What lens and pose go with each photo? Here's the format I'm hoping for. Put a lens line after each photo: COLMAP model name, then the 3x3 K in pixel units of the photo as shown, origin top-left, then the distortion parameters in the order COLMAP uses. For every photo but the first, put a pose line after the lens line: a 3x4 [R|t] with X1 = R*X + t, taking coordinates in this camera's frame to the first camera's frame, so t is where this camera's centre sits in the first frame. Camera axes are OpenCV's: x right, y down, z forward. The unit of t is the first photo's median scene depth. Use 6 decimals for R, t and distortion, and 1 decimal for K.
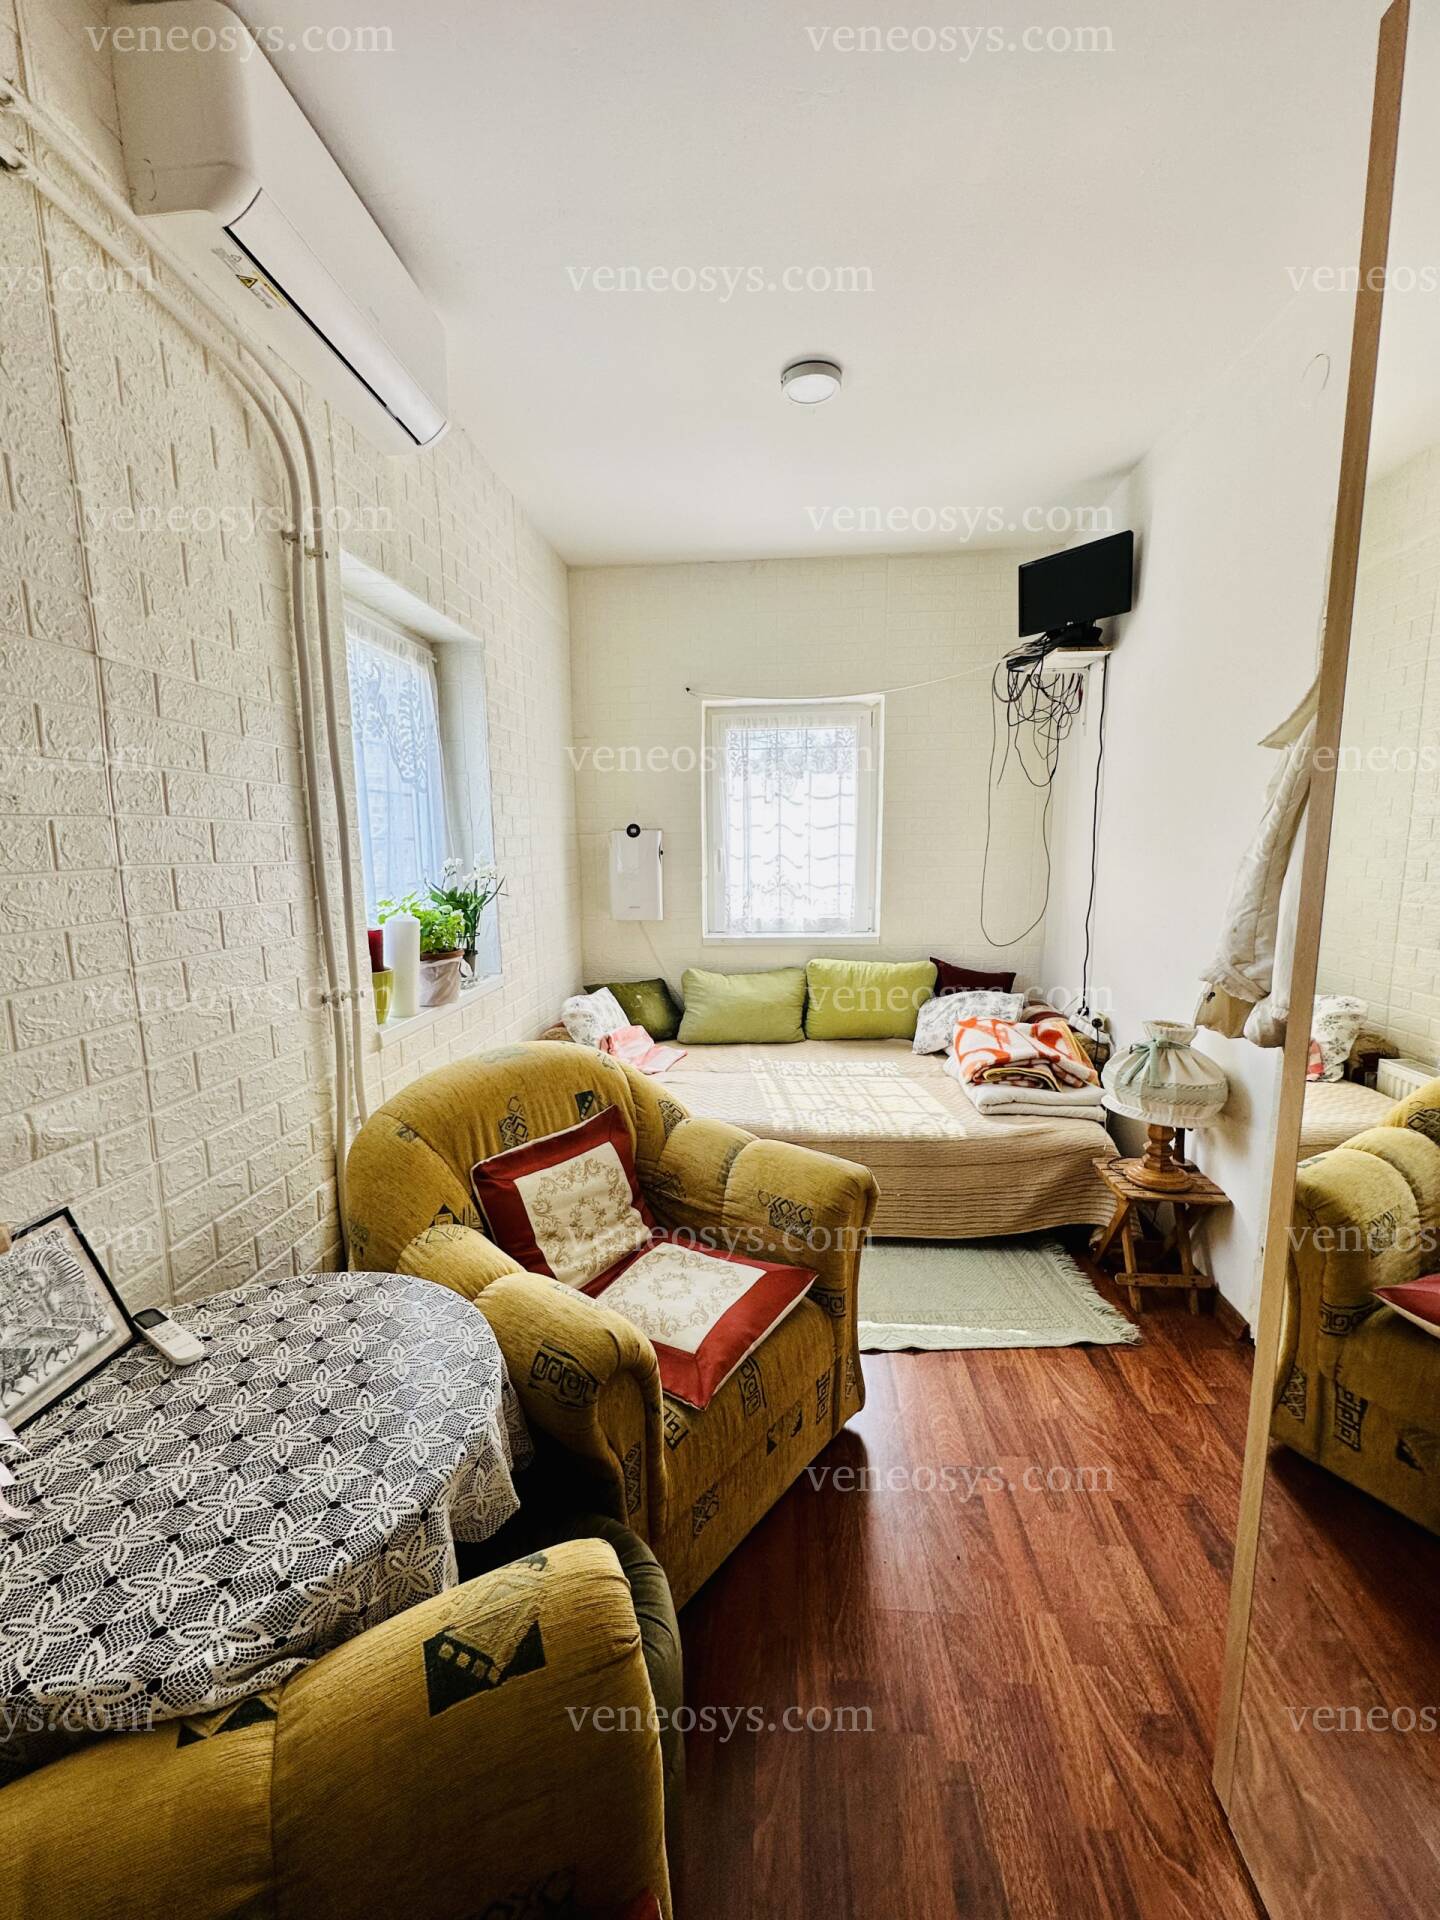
lens RADIAL K [[765.3, 0, 720.0], [0, 765.3, 960.0], [0, 0, 1]] dist [-0.003929, 0.000566]
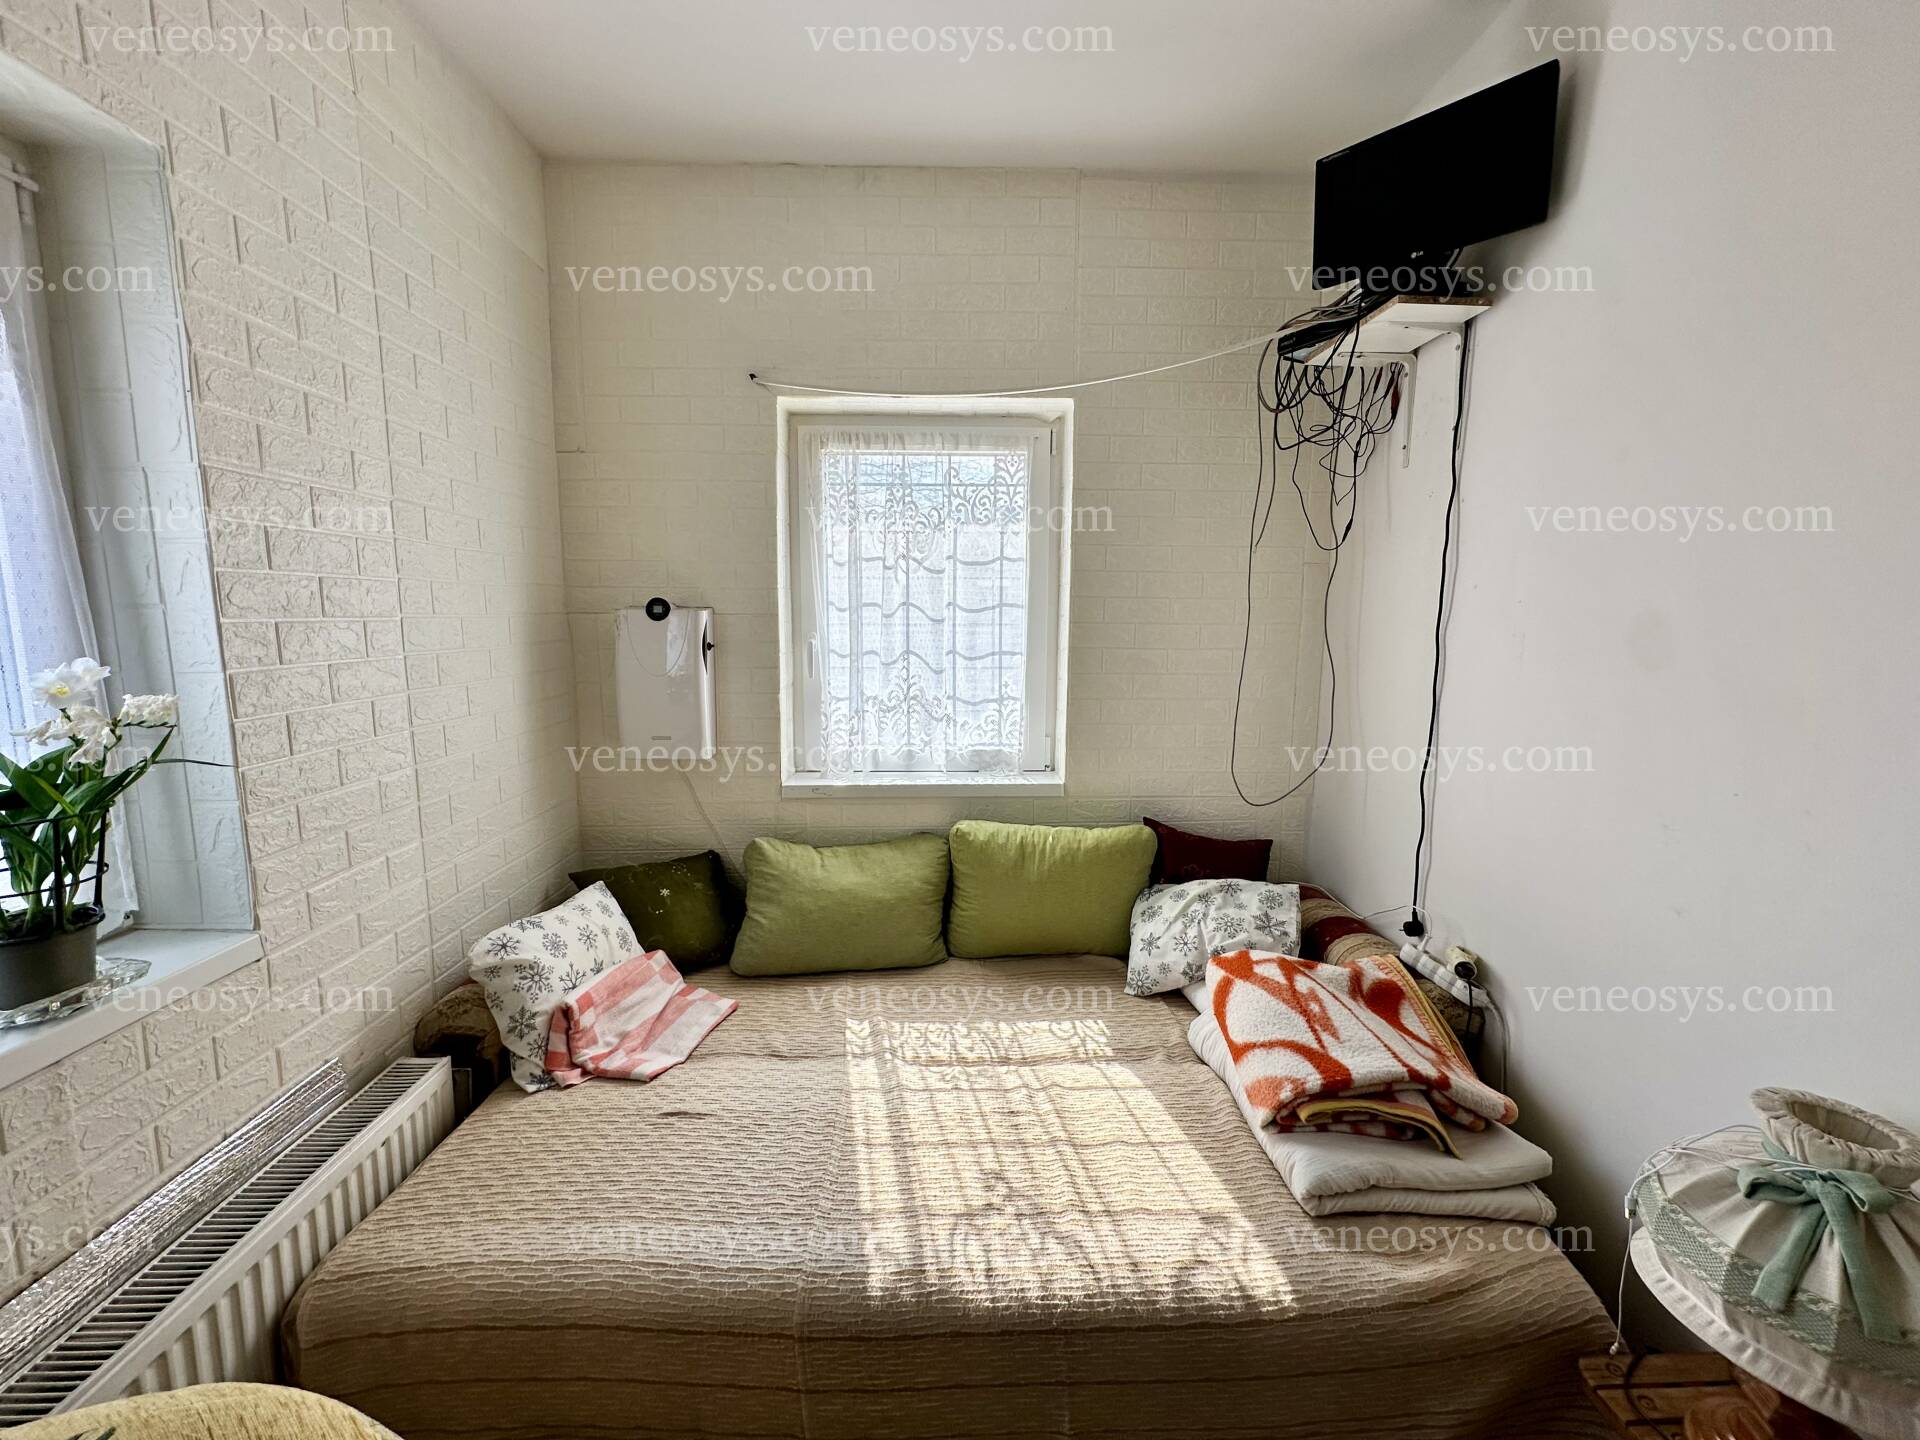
lens RADIAL K [[765.3, 0, 960.0], [0, 765.3, 720.0], [0, 0, 1]] dist [-0.003929, 0.000566]
pose [[0.993280, 0.000387, 0.115733, 0.053116], [0.001973, 0.999792, -0.020280, -0.075281], [-0.115716, 0.020372, 0.993073, 0.410671]]
